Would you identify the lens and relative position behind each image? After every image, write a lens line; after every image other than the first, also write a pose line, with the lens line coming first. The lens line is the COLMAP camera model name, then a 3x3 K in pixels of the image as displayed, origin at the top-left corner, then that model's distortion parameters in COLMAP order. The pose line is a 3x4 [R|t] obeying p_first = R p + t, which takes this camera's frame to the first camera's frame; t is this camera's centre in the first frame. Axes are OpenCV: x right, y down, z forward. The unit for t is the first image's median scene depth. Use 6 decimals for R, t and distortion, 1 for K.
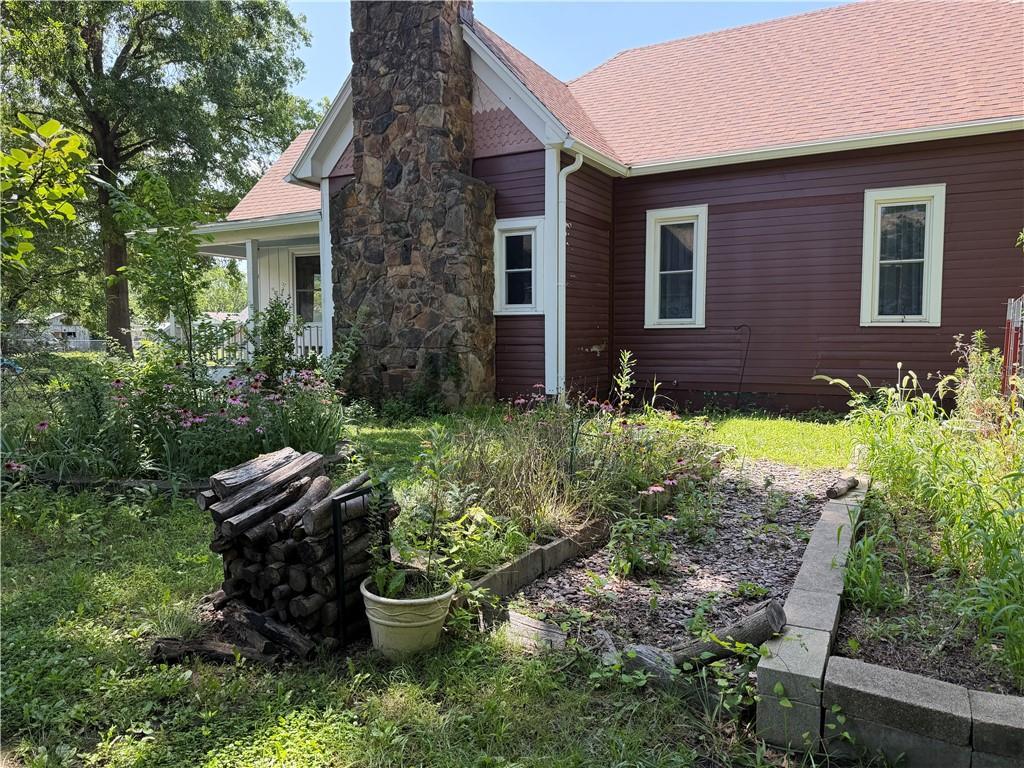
lens RADIAL K [[713.2, 0, 520.5], [0, 713.2, 390.3], [0, 0, 1]] dist [0.038252, -0.028191]
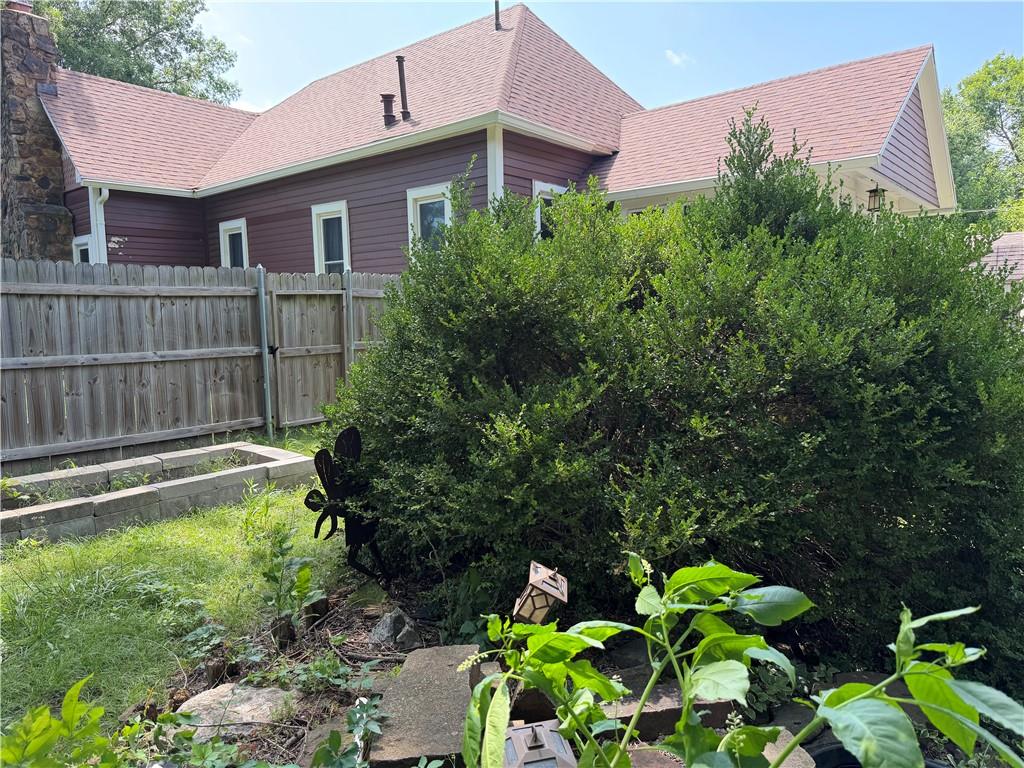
lens RADIAL K [[717.4, 0, 511.5], [0, 717.4, 385.3], [0, 0, 1]] dist [0.042842, -0.058956]
pose [[0.984895, -0.004618, -0.173090, 1.042191], [0.006351, 0.999935, 0.009462, 0.031258], [0.173035, -0.010418, 0.984860, -0.201204]]
